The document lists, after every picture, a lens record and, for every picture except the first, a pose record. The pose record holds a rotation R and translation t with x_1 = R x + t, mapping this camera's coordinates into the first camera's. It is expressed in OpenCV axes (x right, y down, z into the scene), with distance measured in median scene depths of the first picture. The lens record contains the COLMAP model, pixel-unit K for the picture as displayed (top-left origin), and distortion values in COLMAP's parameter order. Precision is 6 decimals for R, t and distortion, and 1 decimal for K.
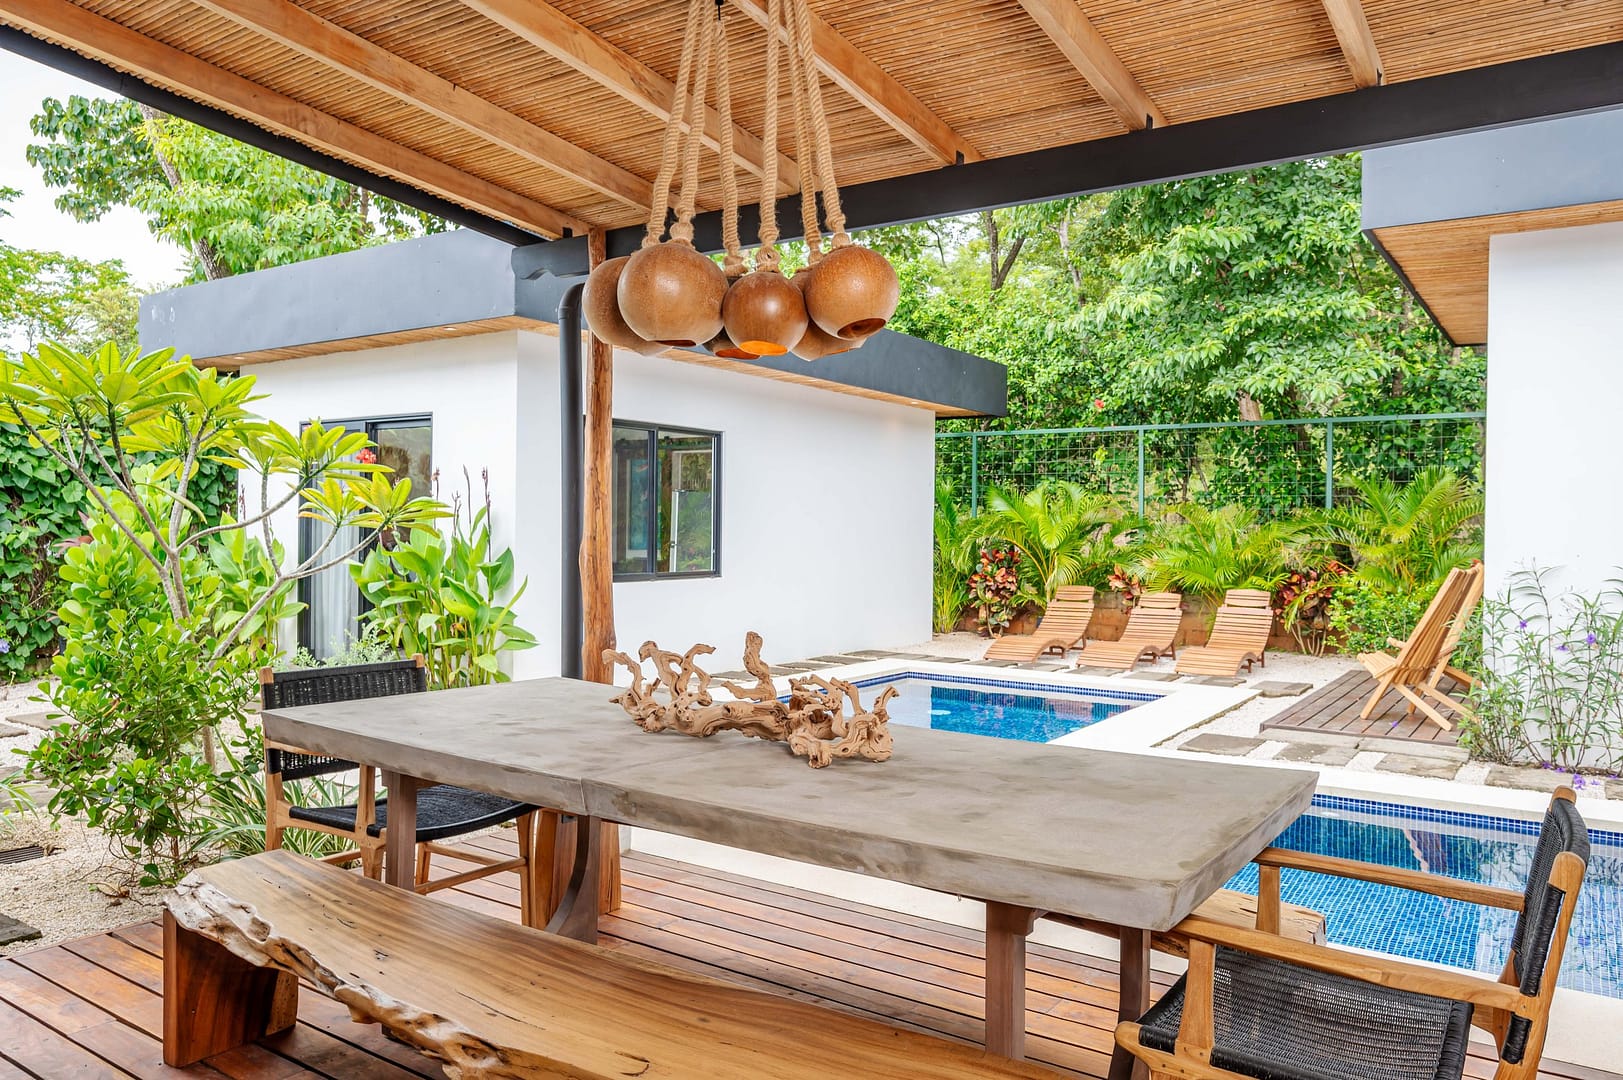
lens RADIAL K [[1145.0, 0, 811.4], [0, 1145.0, 537.0], [0, 0, 1]] dist [0.001205, 0.000566]
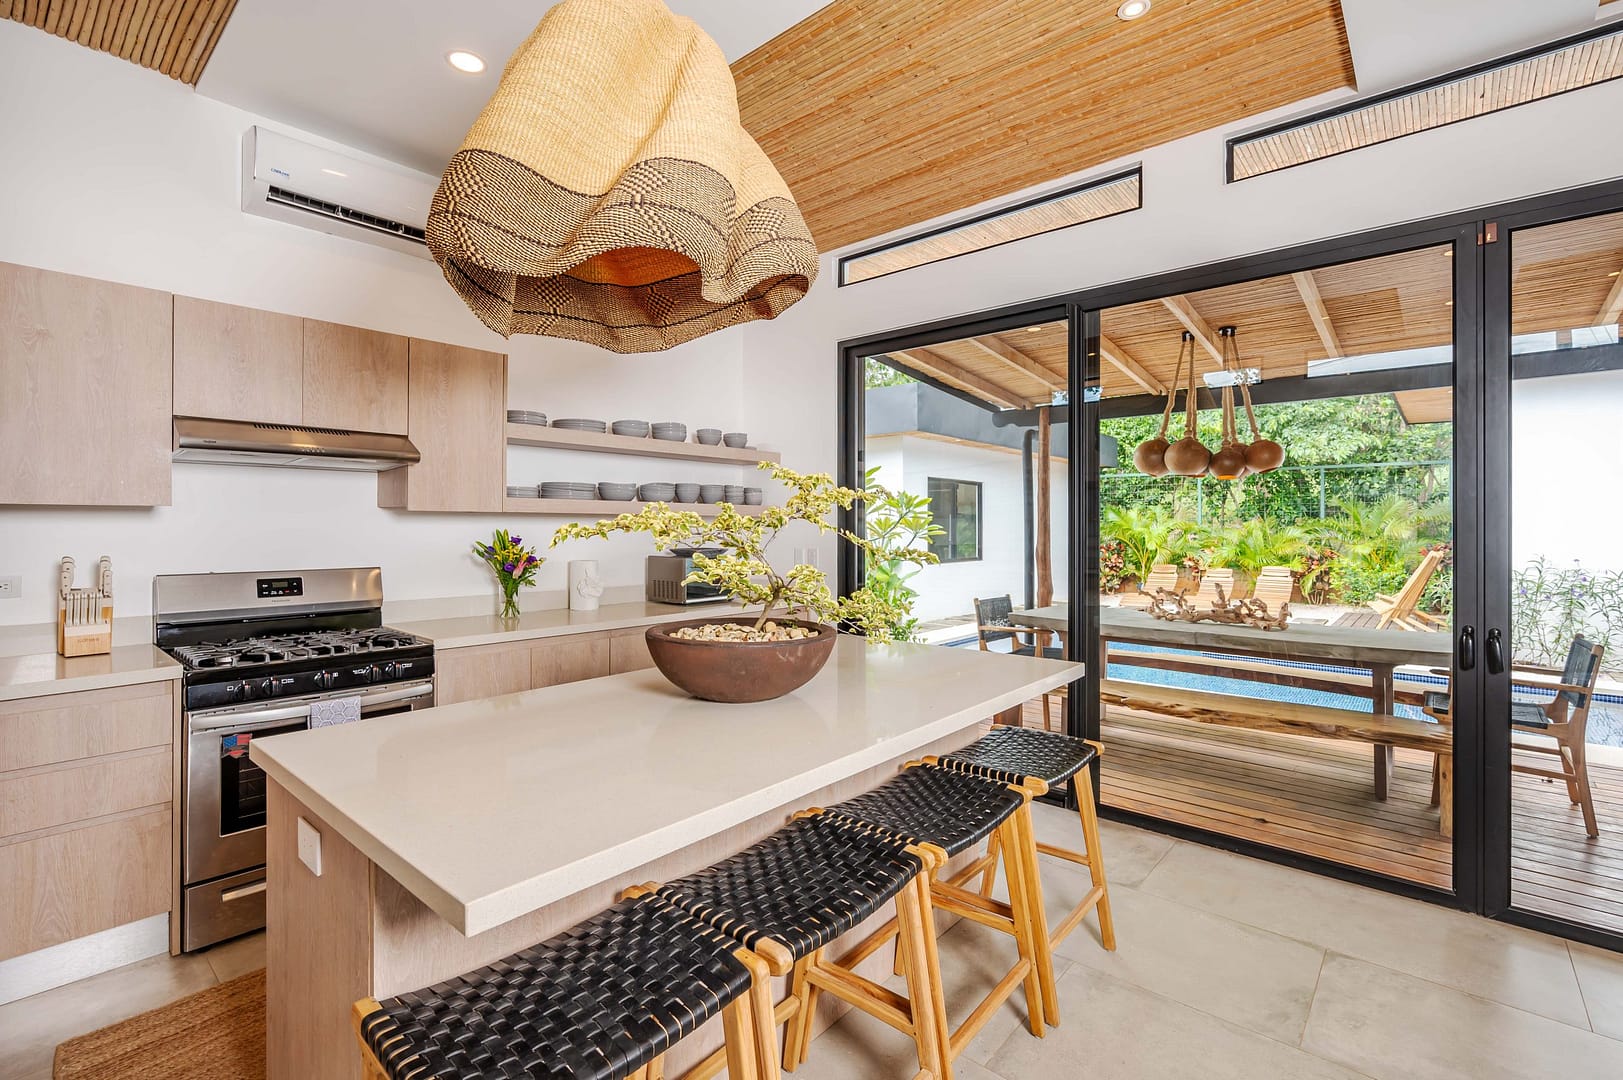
lens RADIAL K [[738.9, 0, 815.3], [0, 738.9, 529.2], [0, 0, 1]] dist [0.000082, -0.000054]
pose [[0.993583, -0.008942, -0.112750, -0.175912], [0.008369, 0.999950, -0.005555, -0.009365], [0.112794, 0.004575, 0.993608, -0.179952]]
